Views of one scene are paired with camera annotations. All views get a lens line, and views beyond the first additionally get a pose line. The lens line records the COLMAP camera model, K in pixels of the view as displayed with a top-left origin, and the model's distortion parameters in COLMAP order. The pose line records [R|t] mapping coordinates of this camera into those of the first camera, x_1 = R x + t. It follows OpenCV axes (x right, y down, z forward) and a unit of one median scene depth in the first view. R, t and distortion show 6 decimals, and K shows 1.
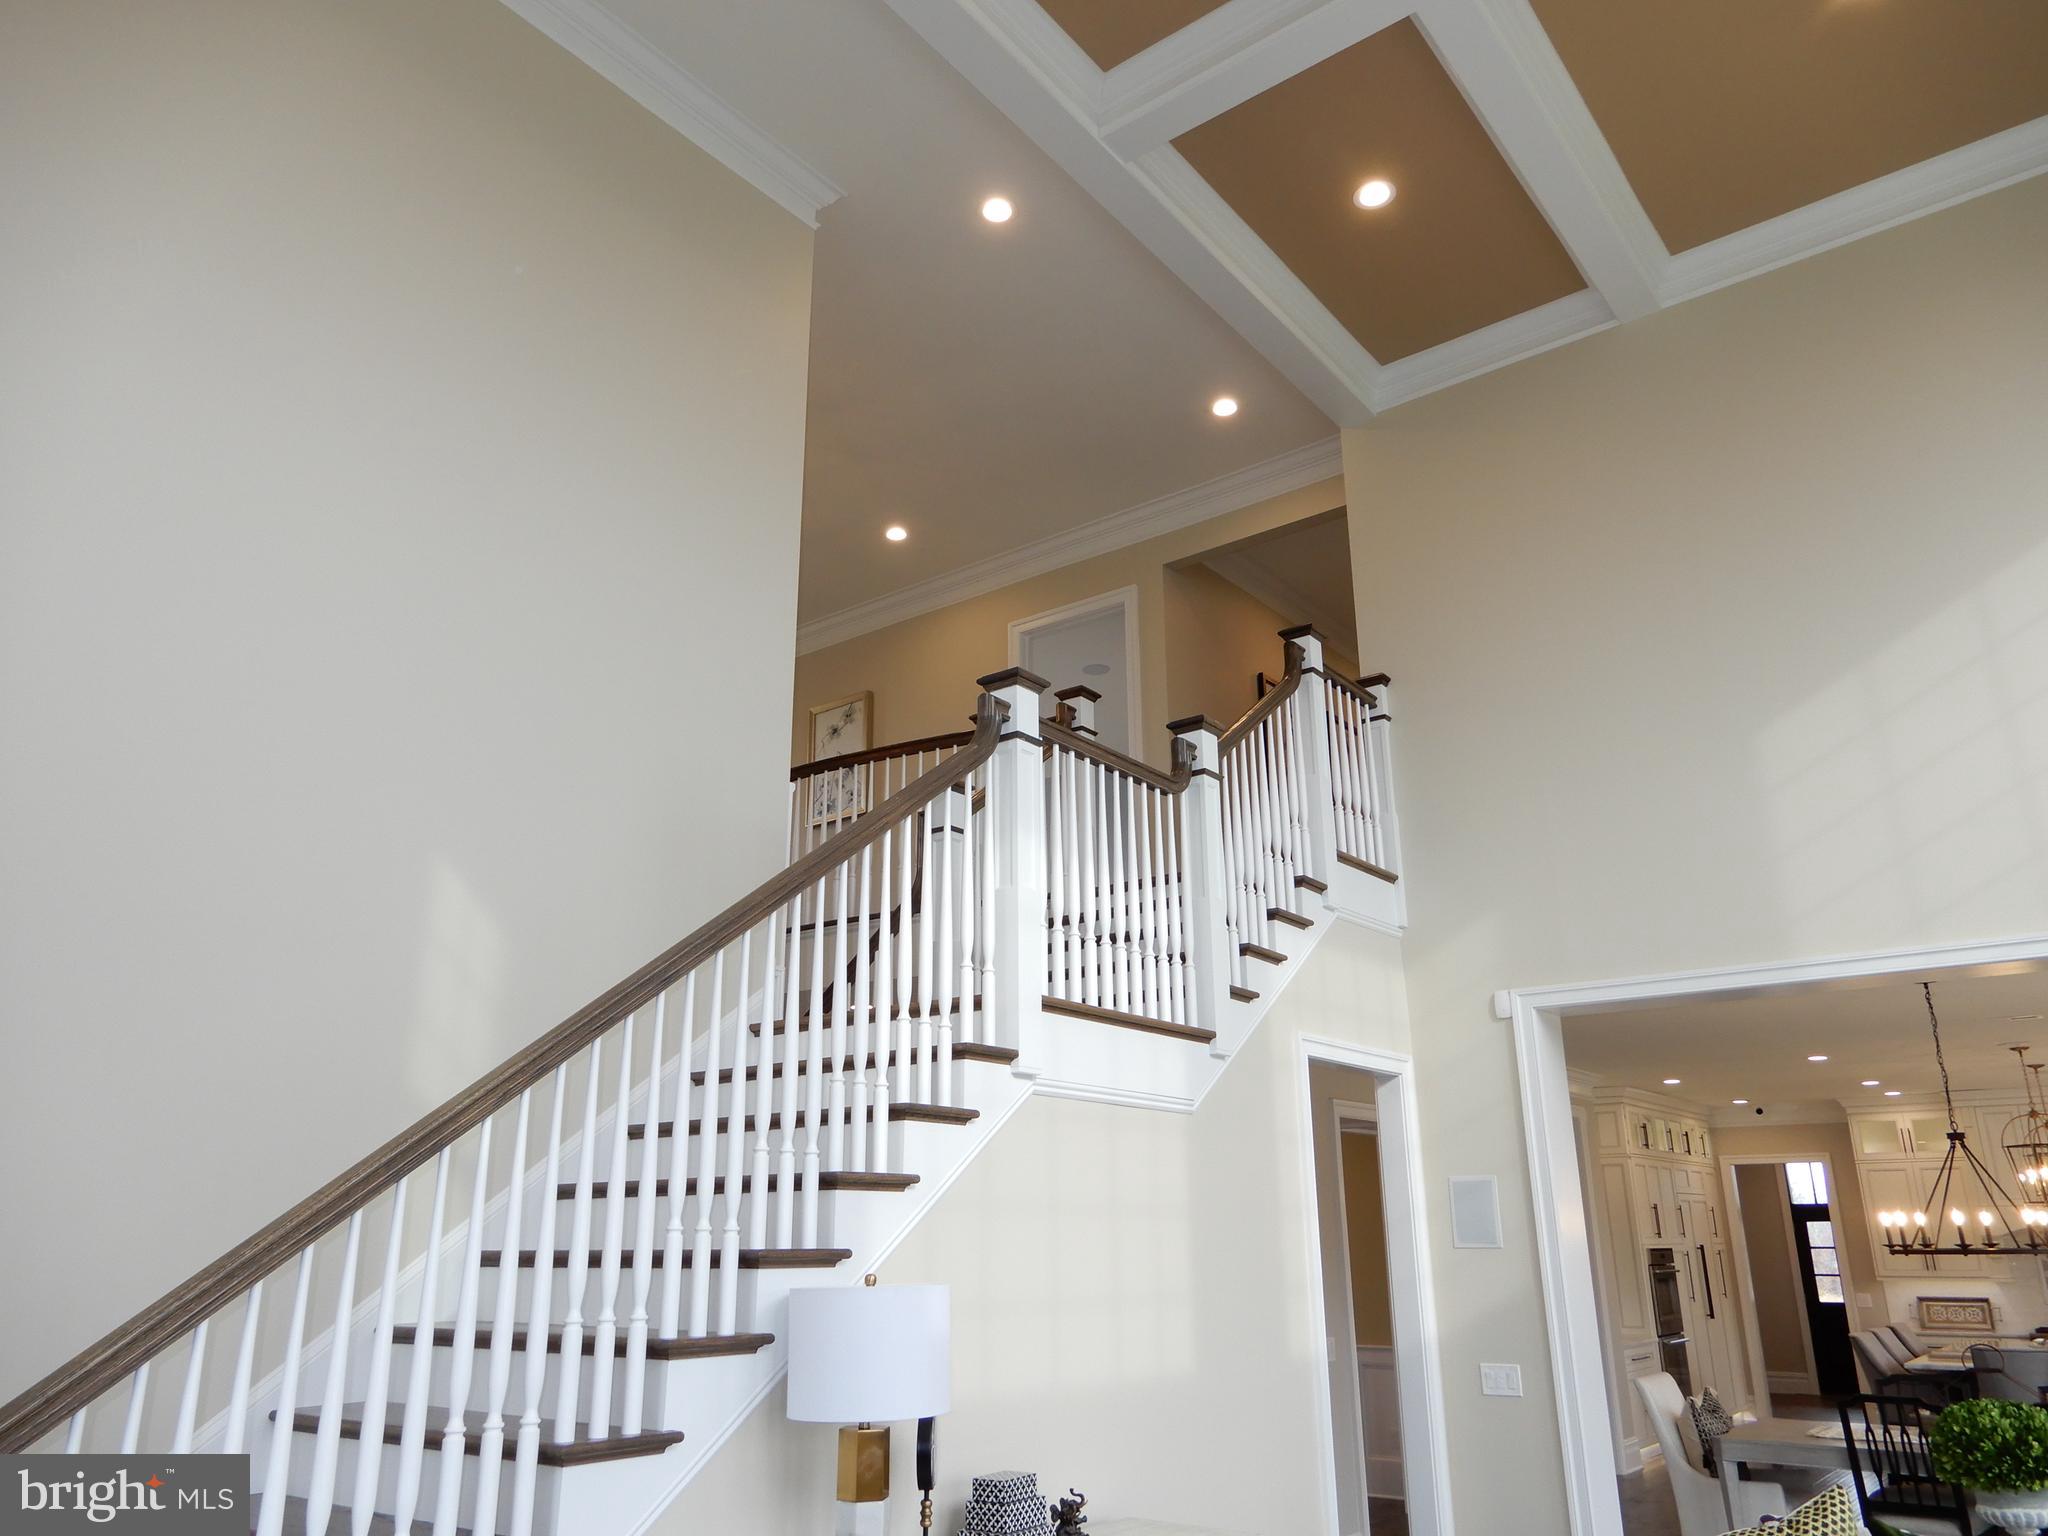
lens RADIAL K [[1456.2, 0, 1024.0], [0, 1456.2, 768.0], [0, 0, 1]] dist [0.009565, -0.008308]
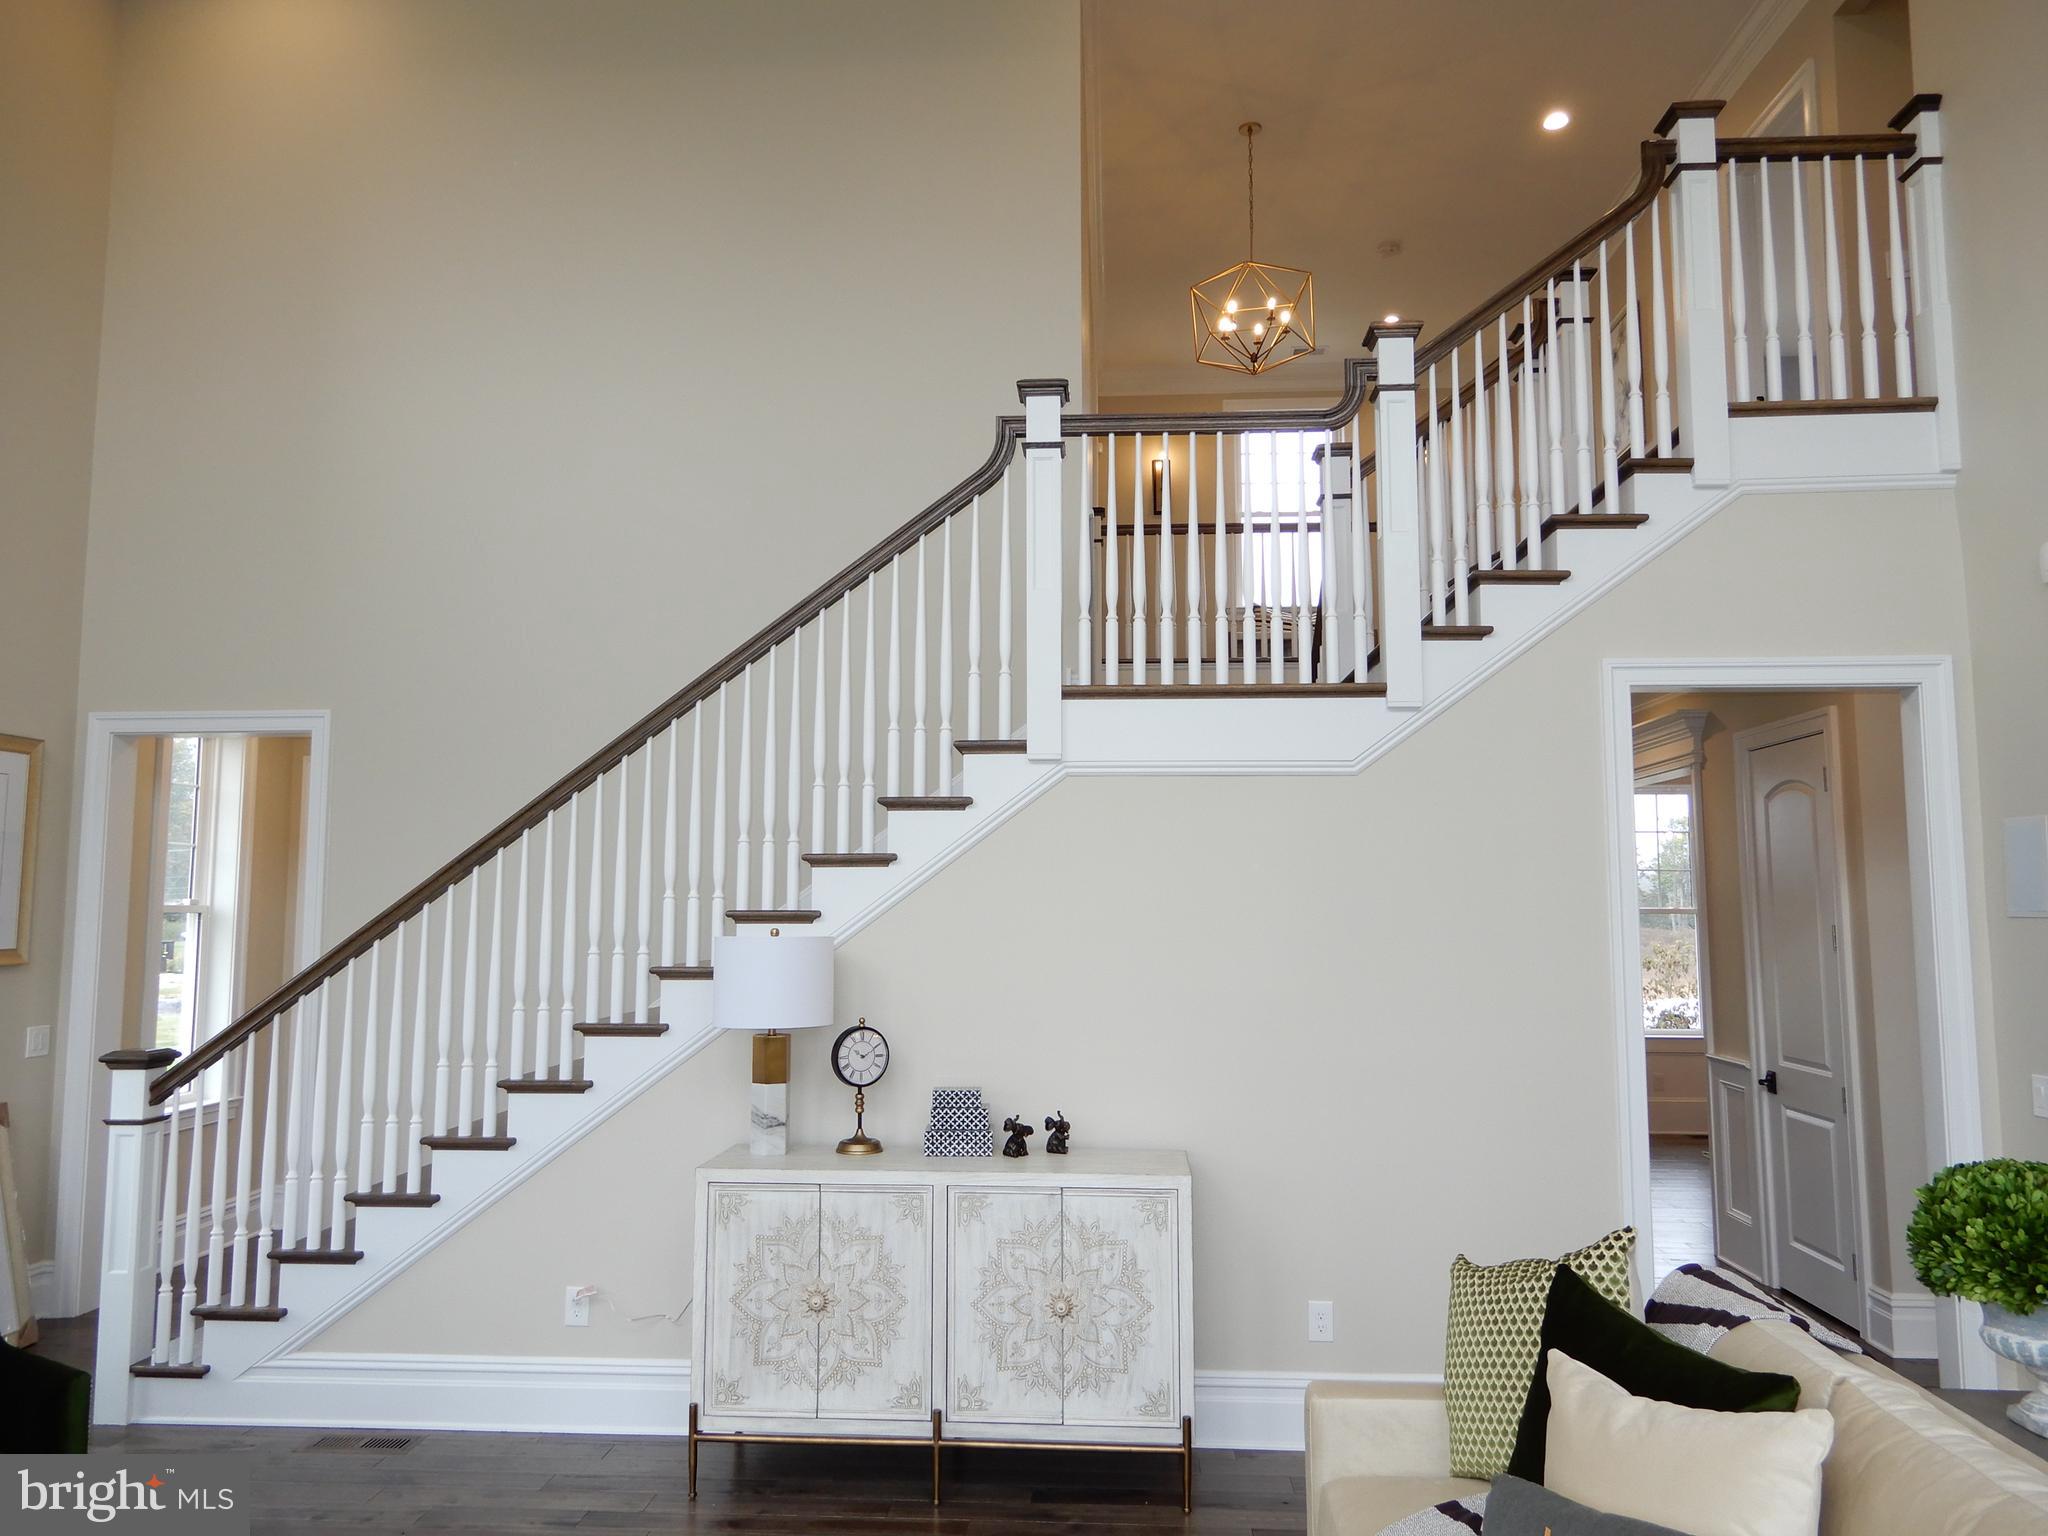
lens RADIAL K [[1456.2, 0, 1024.0], [0, 1456.2, 768.0], [0, 0, 1]] dist [0.009565, -0.008308]
pose [[0.557898, -0.072977, -0.826695, 0.704734], [0.253111, 0.963630, 0.085748, 0.090809], [0.790370, -0.257084, 0.556078, 0.288199]]
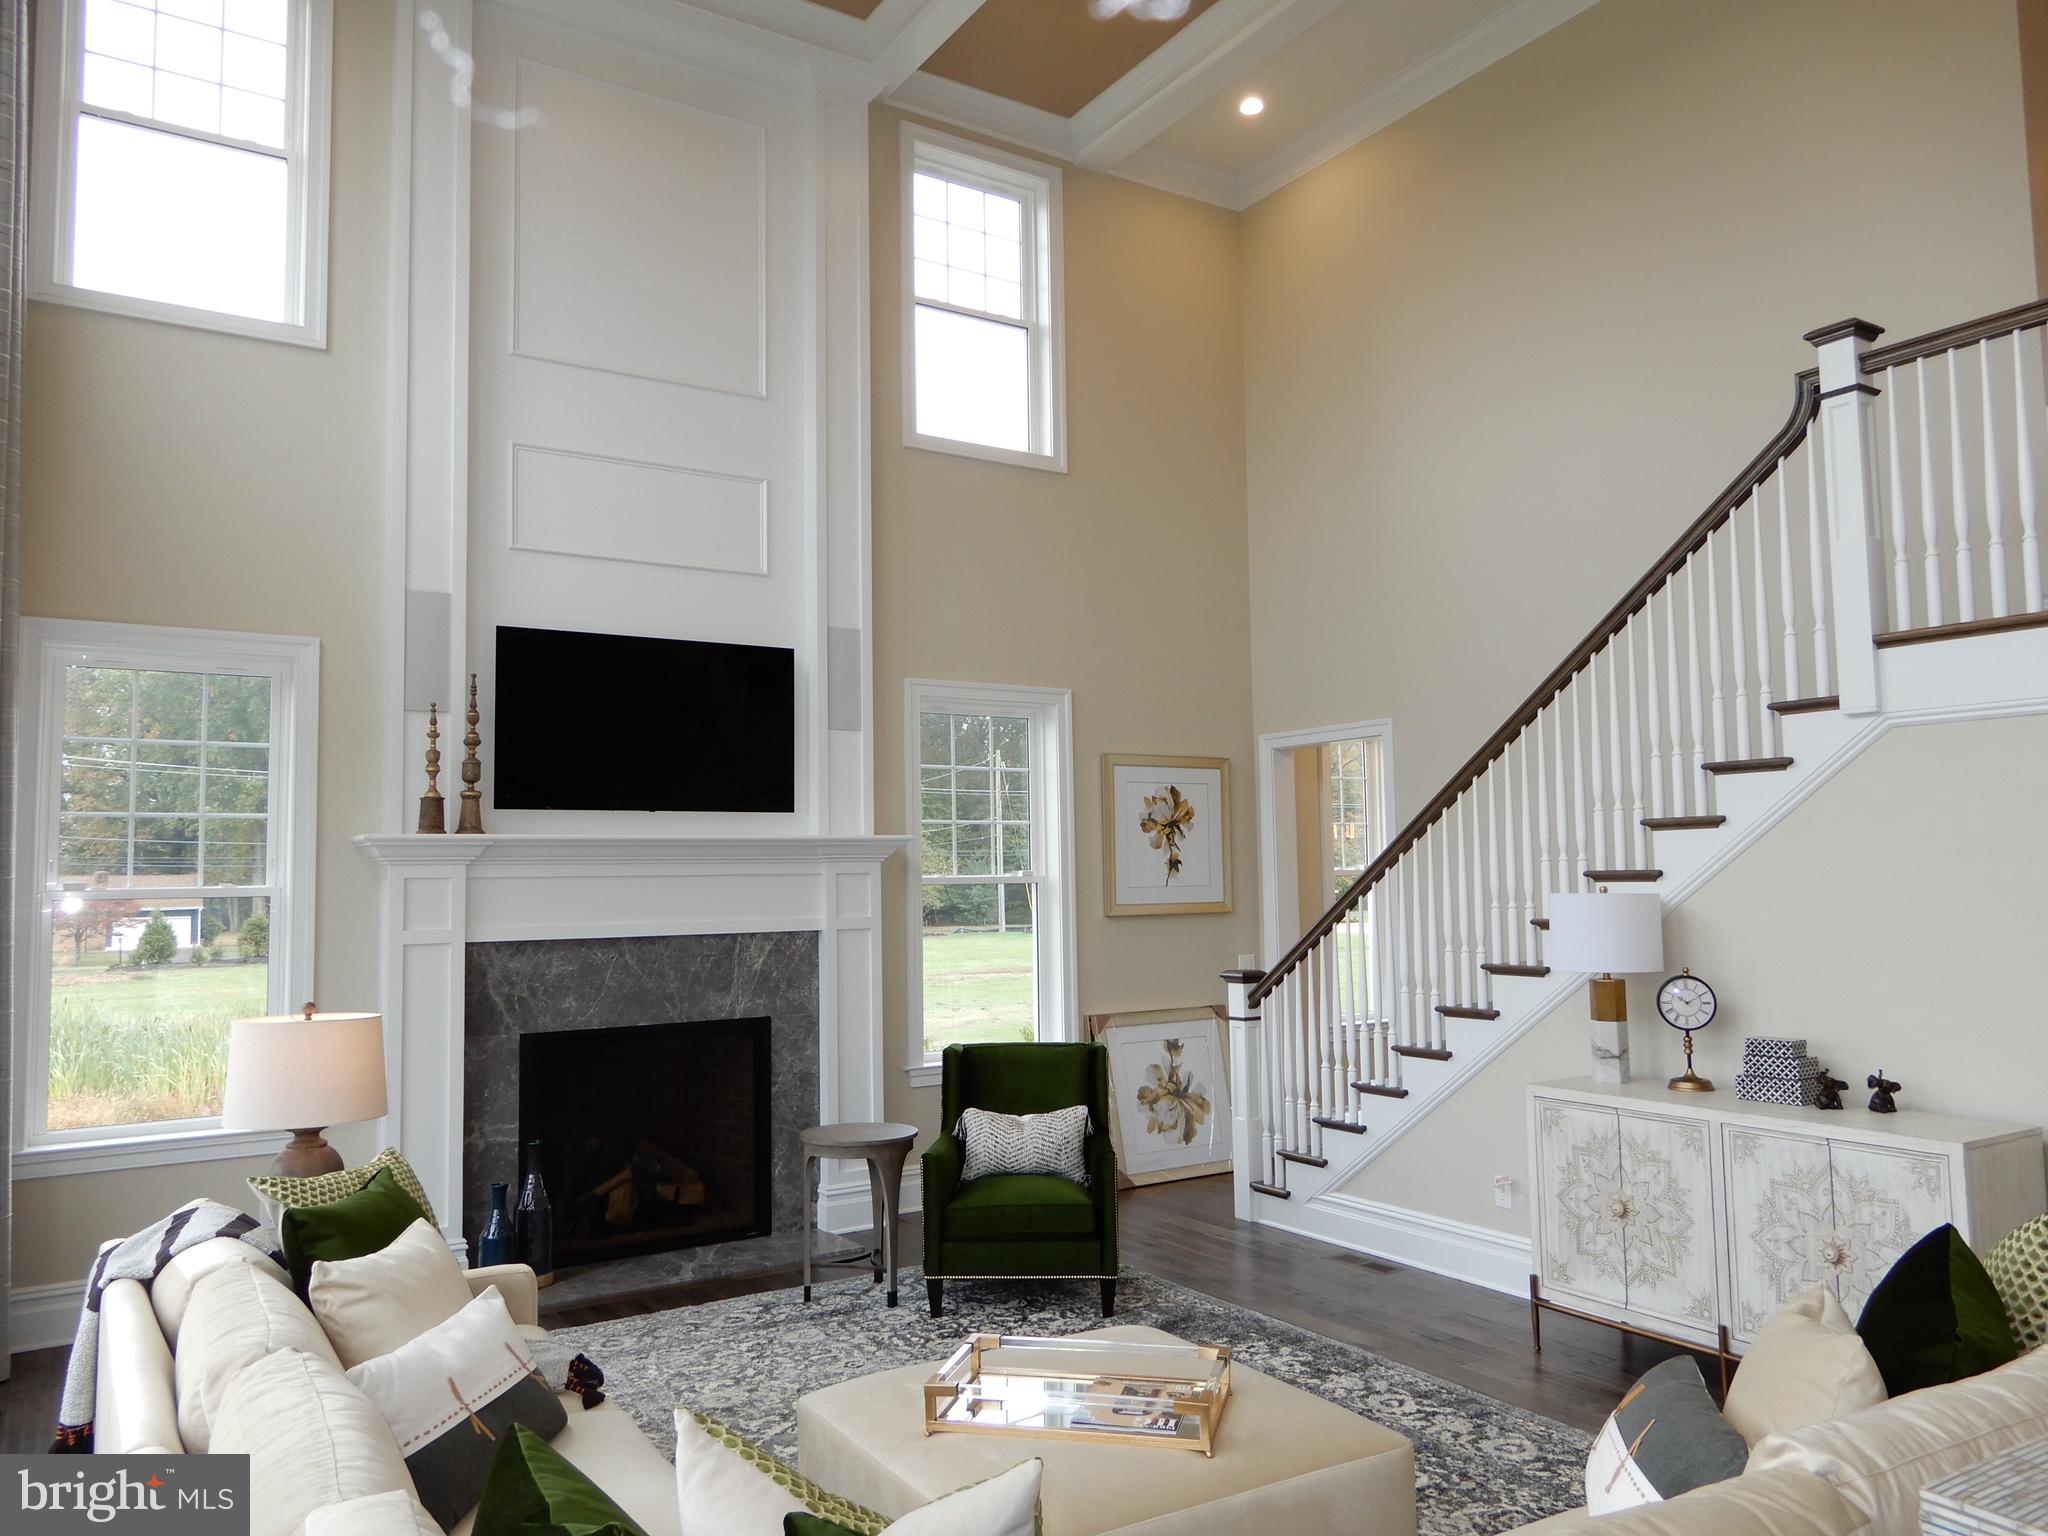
lens RADIAL K [[1456.2, 0, 1024.0], [0, 1456.2, 768.0], [0, 0, 1]] dist [0.009565, -0.008308]
pose [[-0.335145, -0.058071, -0.940375, 0.954247], [0.308832, 0.936184, -0.167878, 0.184444], [0.890113, -0.346681, -0.295823, 0.584392]]
